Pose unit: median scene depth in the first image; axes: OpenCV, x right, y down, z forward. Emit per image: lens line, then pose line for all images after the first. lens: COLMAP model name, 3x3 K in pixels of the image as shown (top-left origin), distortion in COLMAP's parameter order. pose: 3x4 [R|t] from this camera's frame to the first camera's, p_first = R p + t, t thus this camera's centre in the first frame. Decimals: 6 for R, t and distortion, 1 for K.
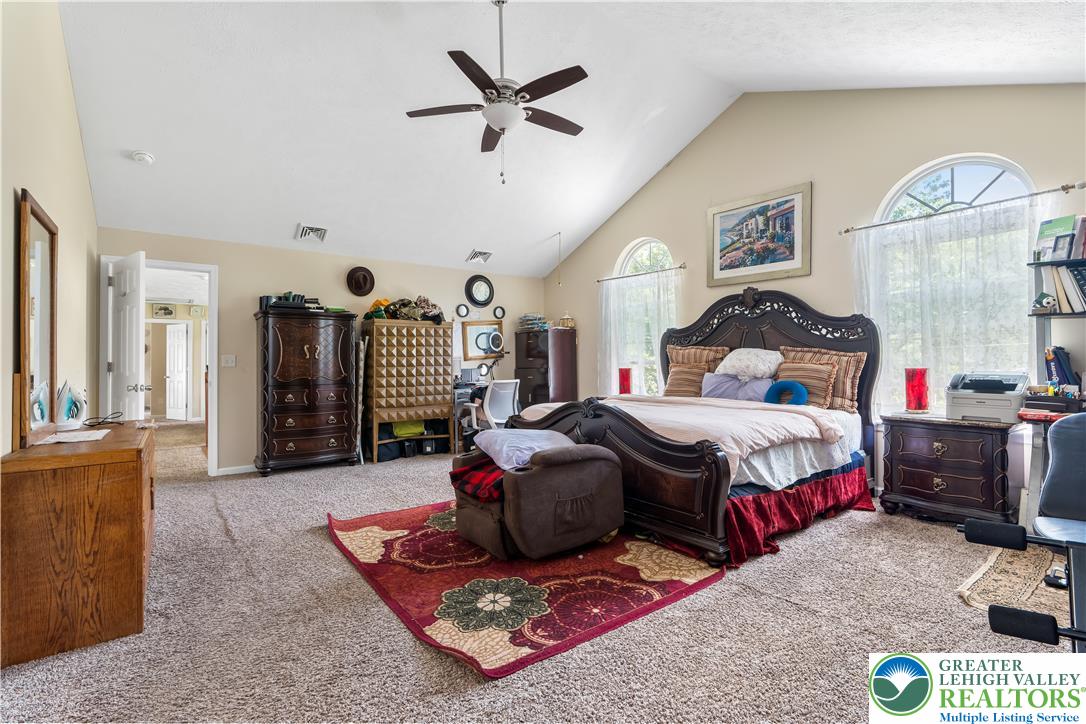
lens RADIAL K [[491.6, 0, 542.9], [0, 491.6, 359.6], [0, 0, 1]] dist [-0.007754, 0.003630]
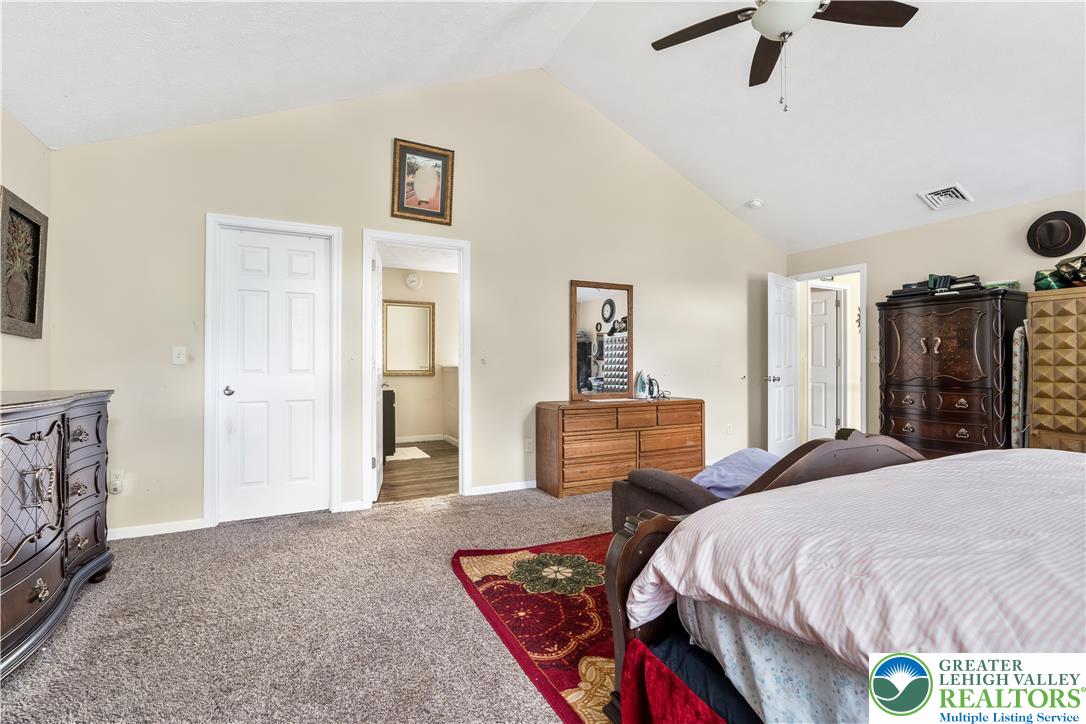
lens RADIAL K [[491.6, 0, 539.3], [0, 491.6, 360.7], [0, 0, 1]] dist [-0.007754, 0.003630]
pose [[-0.170359, 0.005338, -0.985368, 0.702407], [0.009840, 0.999945, 0.003715, -0.002009], [0.985333, -0.009063, -0.170402, 0.789224]]
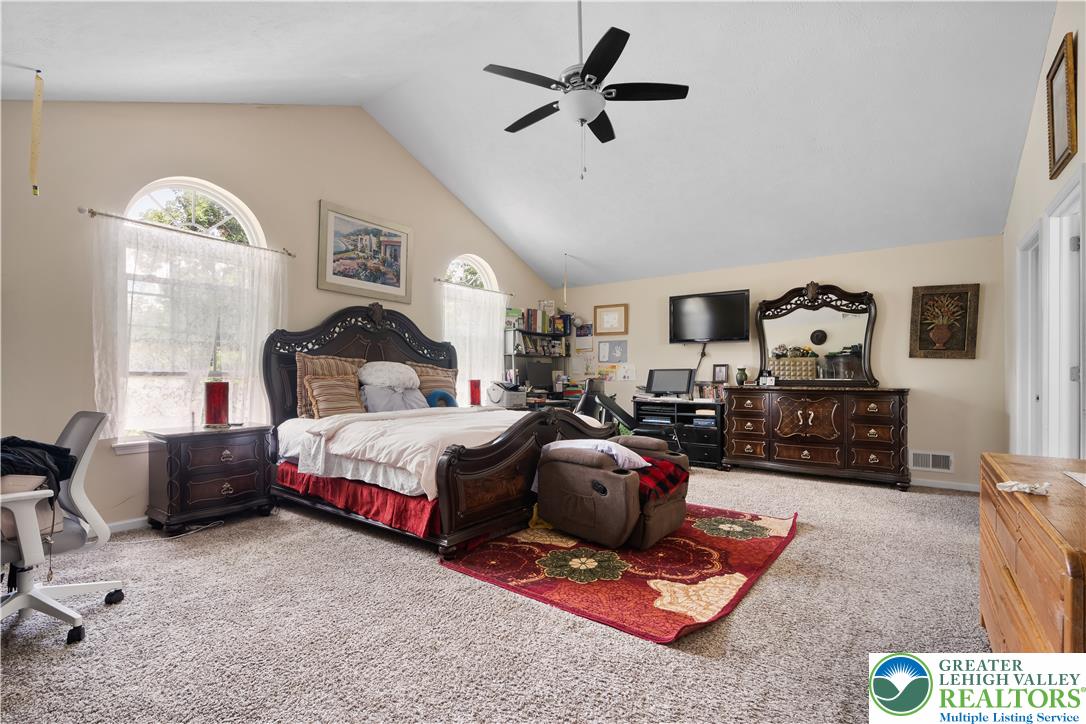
lens RADIAL K [[491.6, 0, 540.5], [0, 491.6, 376.7], [0, 0, 1]] dist [-0.007754, 0.003630]
pose [[-0.258803, 0.004401, 0.965920, -0.984840], [-0.006374, 0.999960, -0.006264, 0.020327], [-0.965909, -0.007778, -0.258765, 1.353232]]
